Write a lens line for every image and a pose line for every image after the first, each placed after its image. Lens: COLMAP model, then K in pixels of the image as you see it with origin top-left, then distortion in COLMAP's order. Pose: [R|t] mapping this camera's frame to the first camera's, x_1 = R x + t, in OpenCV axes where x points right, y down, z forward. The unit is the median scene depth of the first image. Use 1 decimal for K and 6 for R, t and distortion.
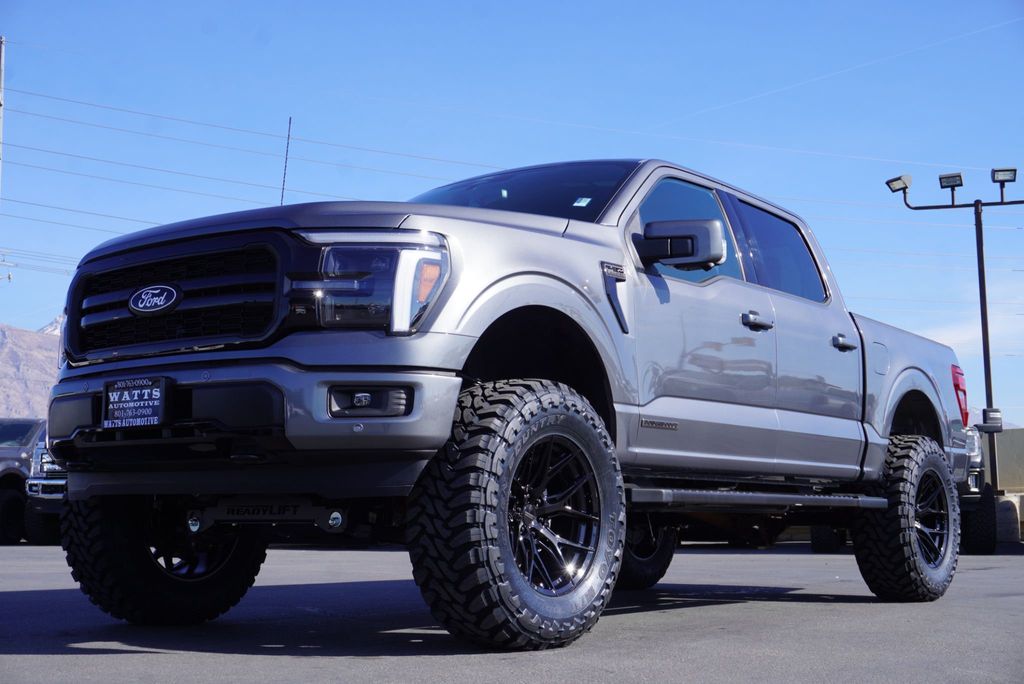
lens RADIAL K [[1359.1, 0, 512.0], [0, 1359.1, 342.0], [0, 0, 1]] dist [-0.004136, 0.038639]
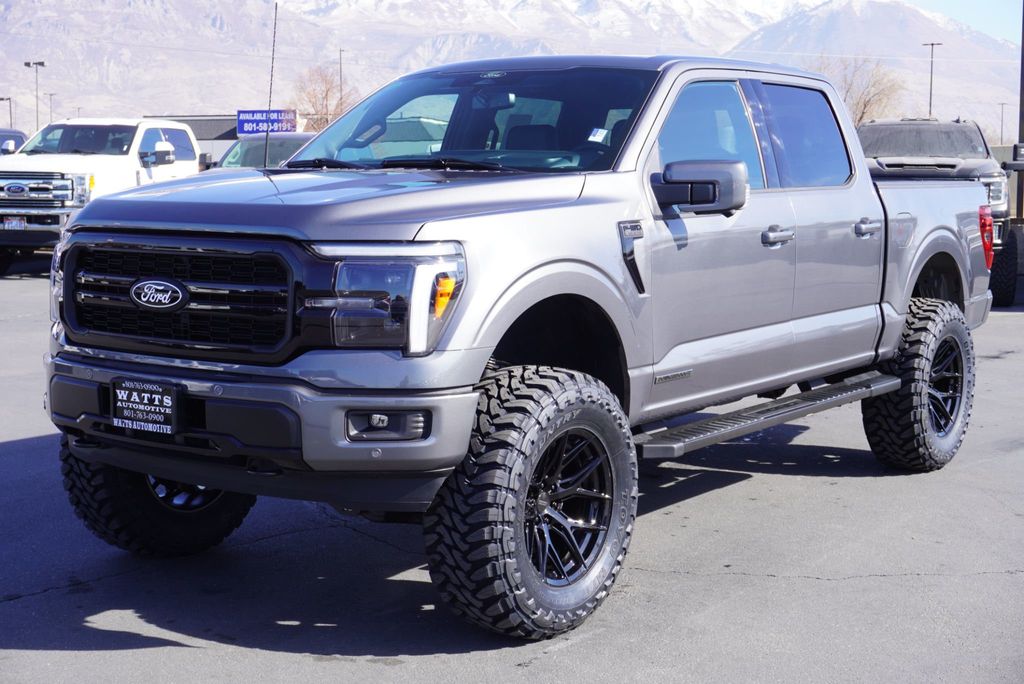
lens RADIAL K [[1519.8, 0, 512.0], [0, 1519.8, 342.0], [0, 0, 1]] dist [0.014475, -0.013292]
pose [[0.999813, 0.004561, 0.018783, -0.033007], [-0.008984, 0.970078, 0.242629, -0.269860], [-0.017114, -0.242752, 0.969937, -0.060834]]
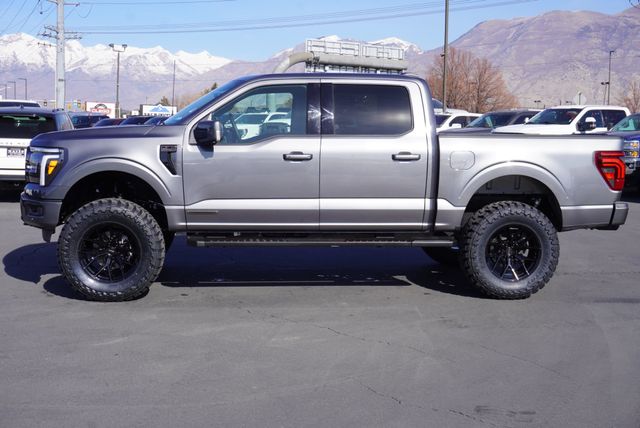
lens RADIAL K [[849.4, 0, 320.0], [0, 849.4, 214.0], [0, 0, 1]] dist [-0.004136, 0.038639]
pose [[0.683727, 0.086778, -0.724559, 1.519574], [0.079143, 0.978229, 0.191842, -0.232030], [0.725433, -0.188512, 0.661974, 0.233752]]
